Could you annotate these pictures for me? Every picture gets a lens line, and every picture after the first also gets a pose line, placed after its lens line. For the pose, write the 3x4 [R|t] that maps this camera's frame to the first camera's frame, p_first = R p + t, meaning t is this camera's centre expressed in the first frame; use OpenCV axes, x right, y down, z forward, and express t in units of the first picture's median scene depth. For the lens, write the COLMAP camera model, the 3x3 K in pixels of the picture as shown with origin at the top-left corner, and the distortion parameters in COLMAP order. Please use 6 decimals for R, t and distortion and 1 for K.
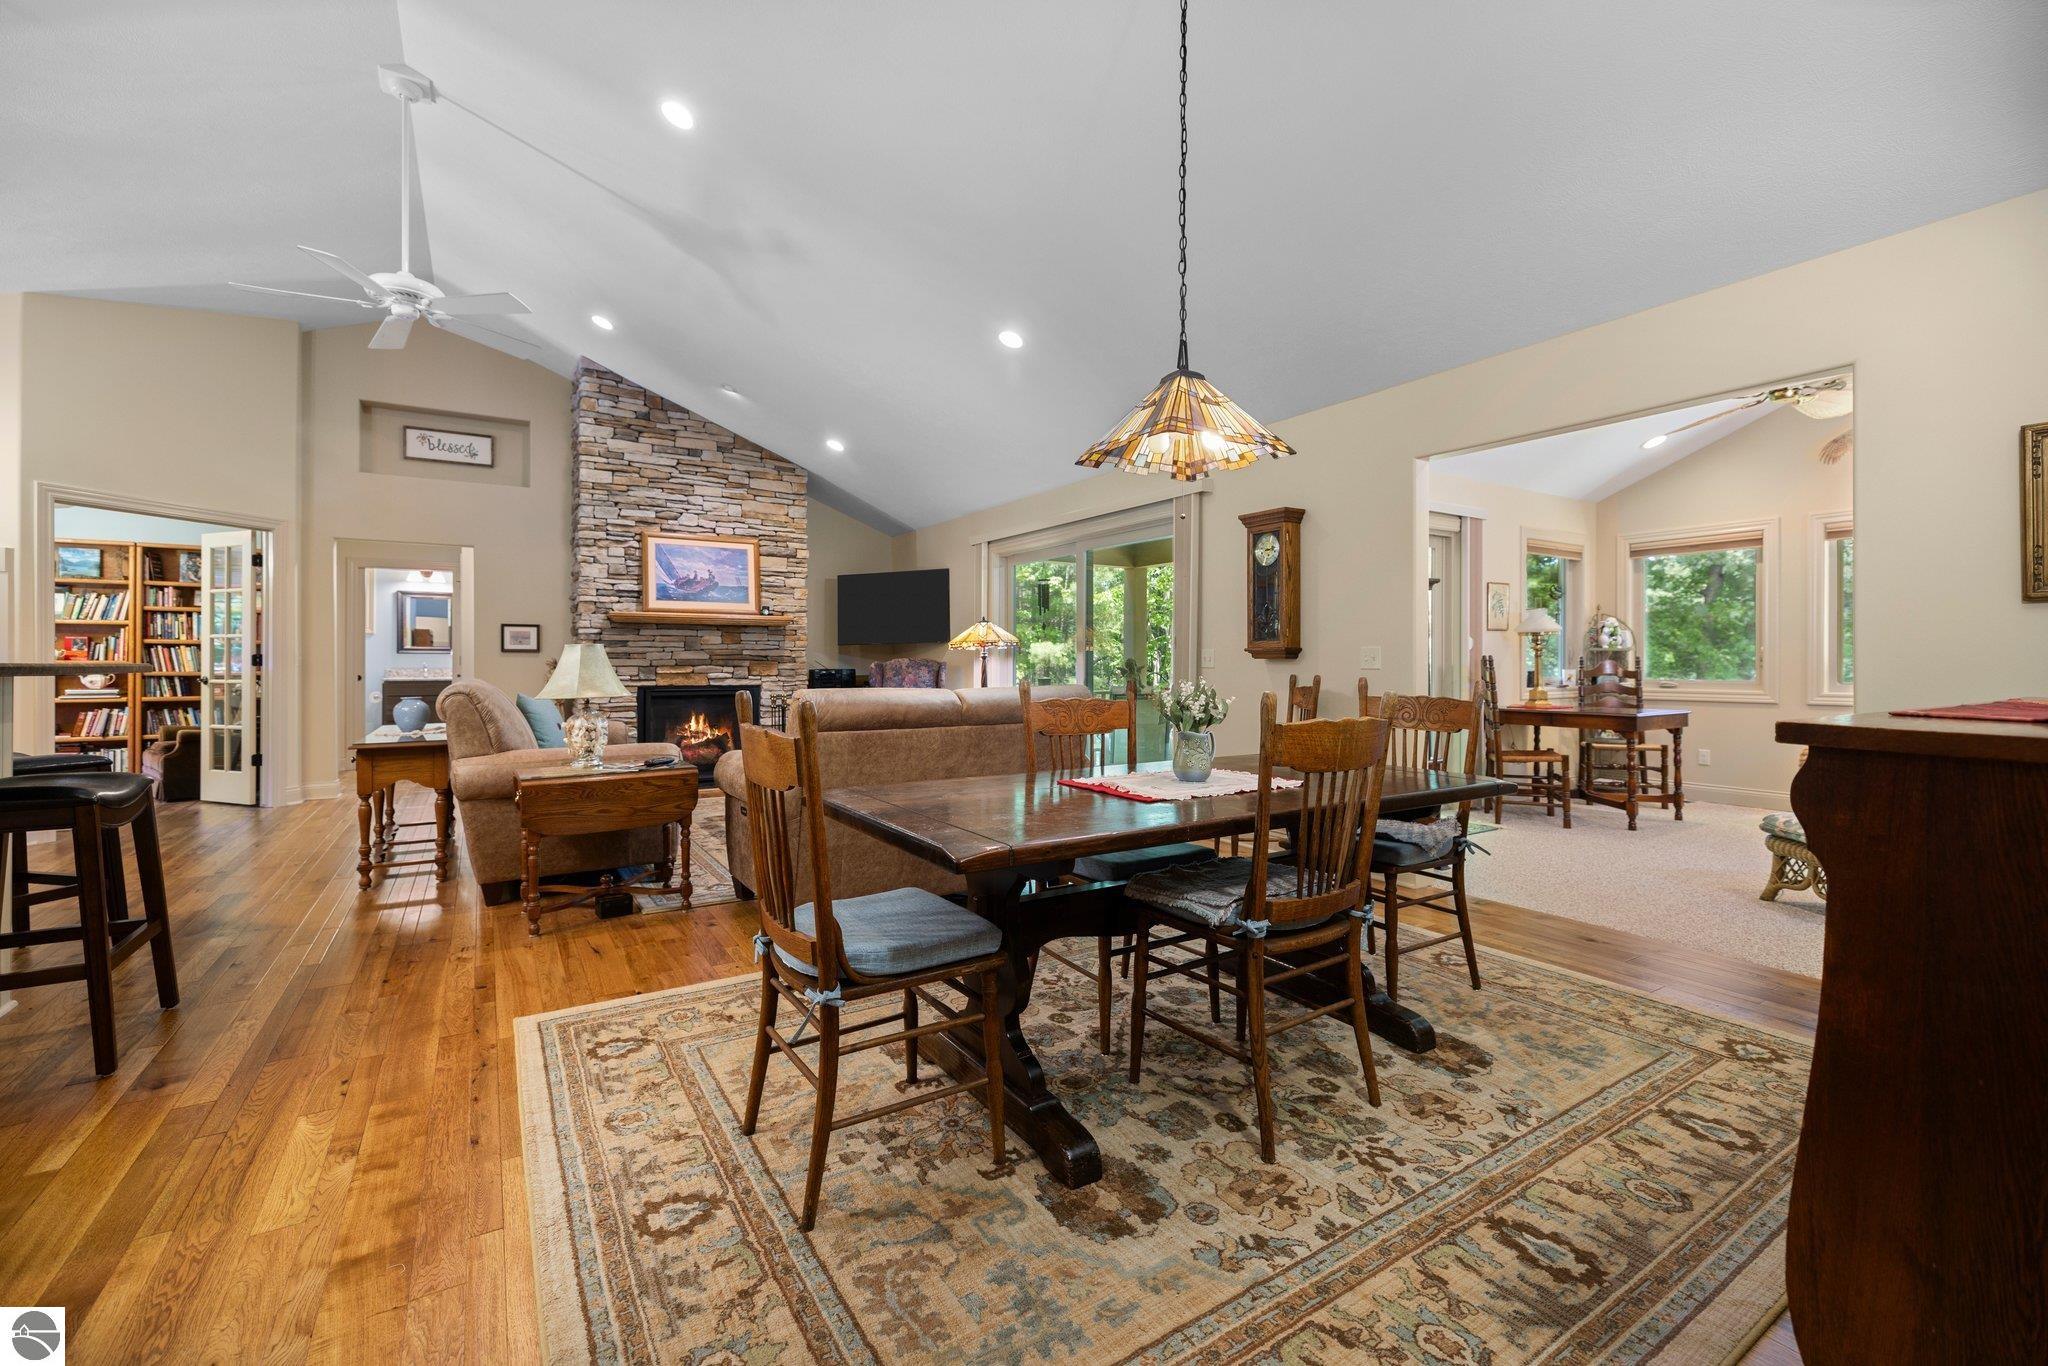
lens RADIAL K [[868.9, 0, 1025.5], [0, 868.9, 673.2], [0, 0, 1]] dist [0.002364, -0.000222]
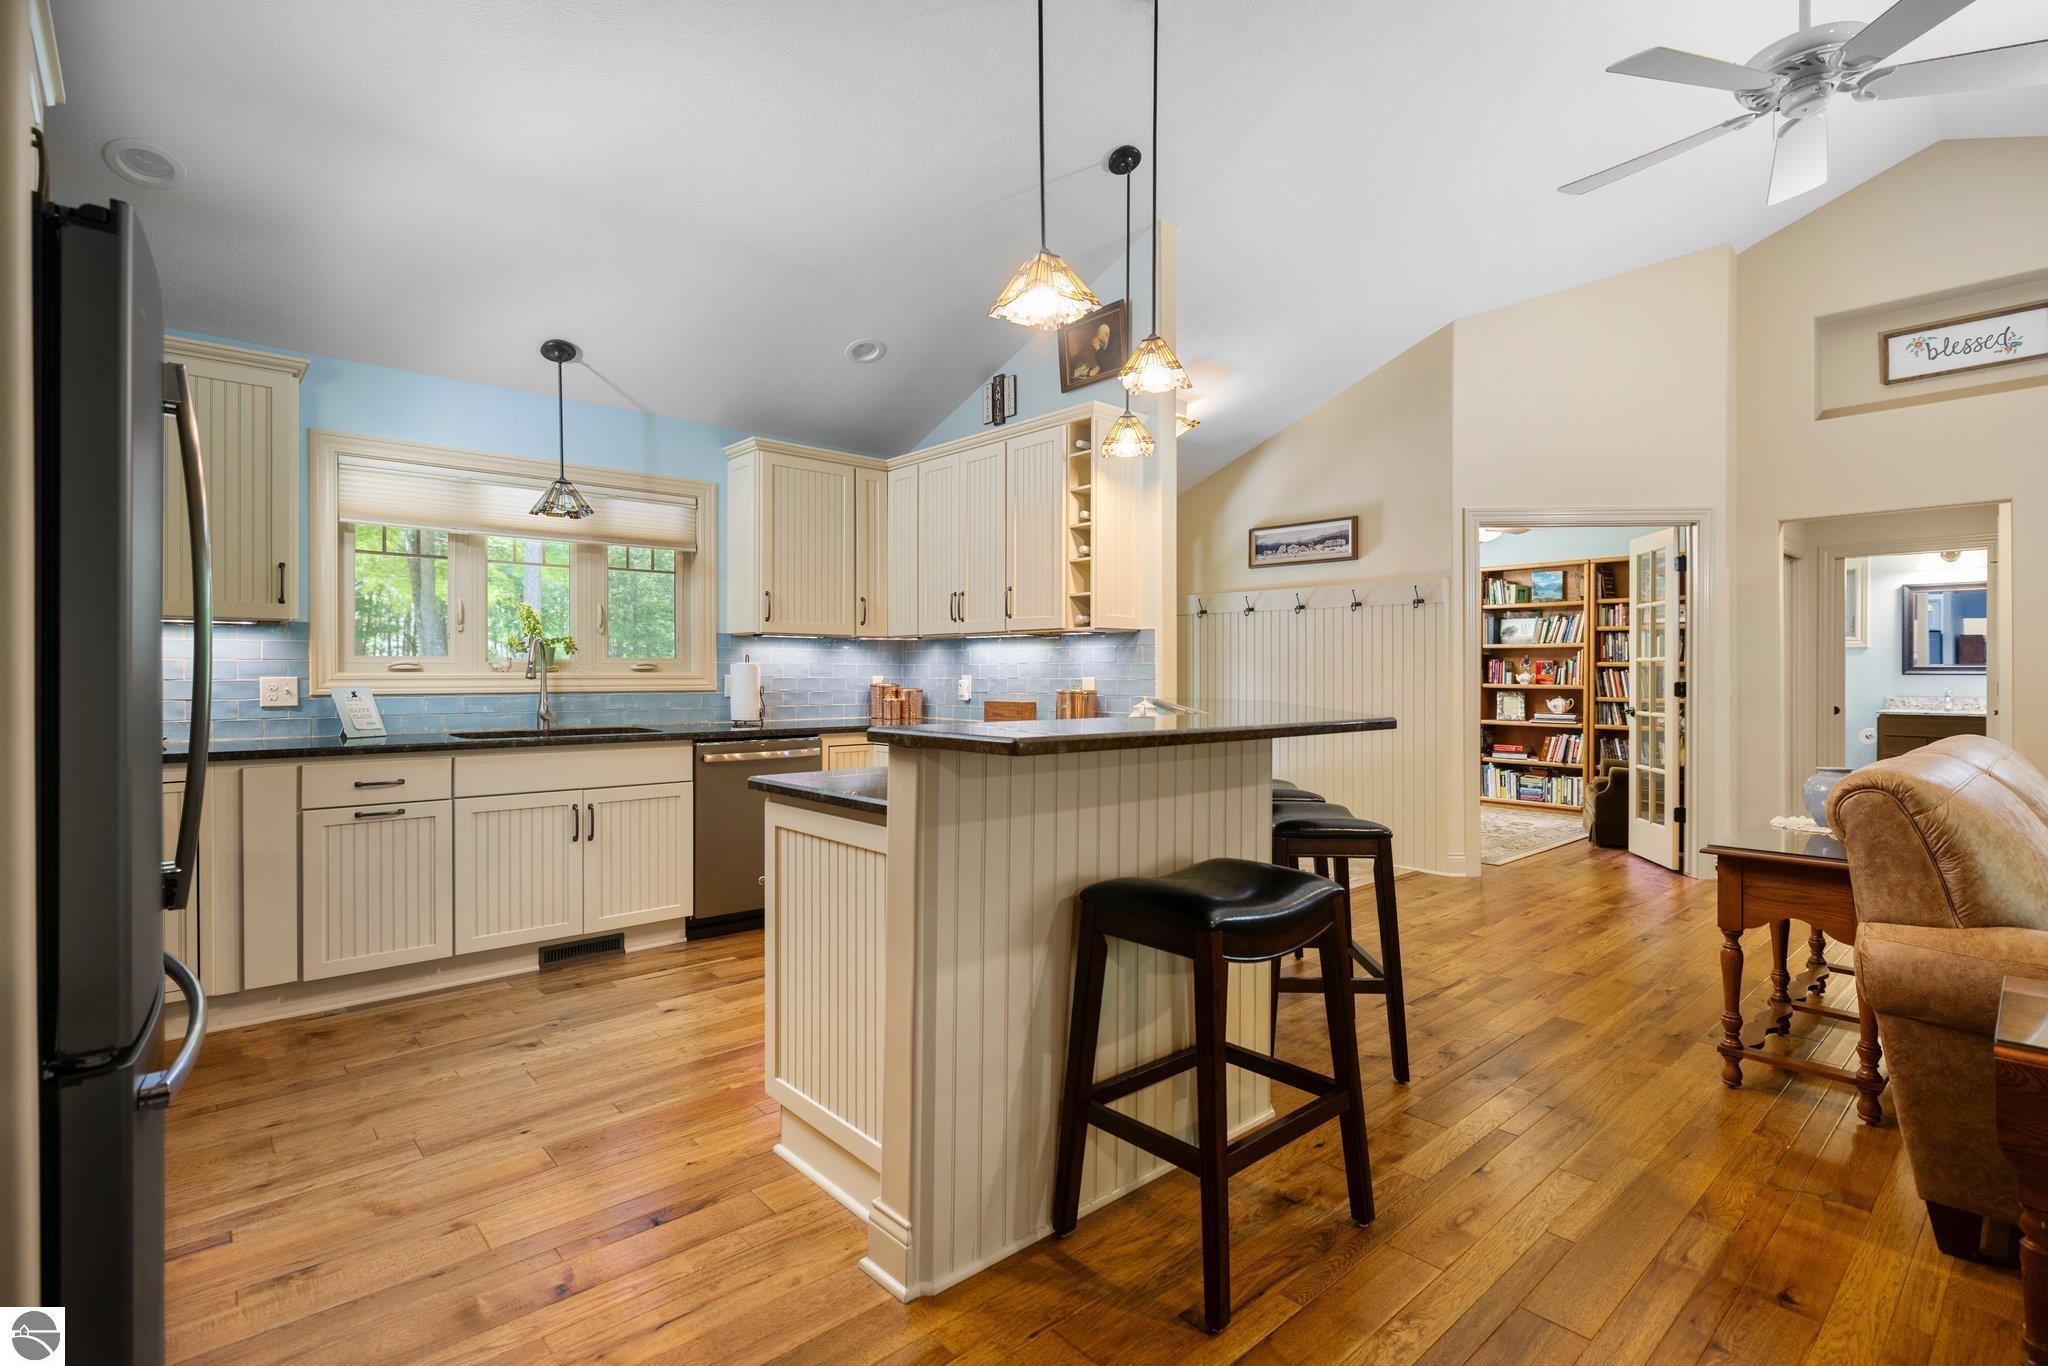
lens RADIAL K [[966.1, 0, 1019.7], [0, 966.1, 668.5], [0, 0, 1]] dist [-0.000651, 0.000072]
pose [[0.170337, -0.006658, -0.985363, -0.099625], [-0.011393, 0.999897, -0.008725, -0.016260], [0.985320, 0.012713, 0.170243, 0.217418]]
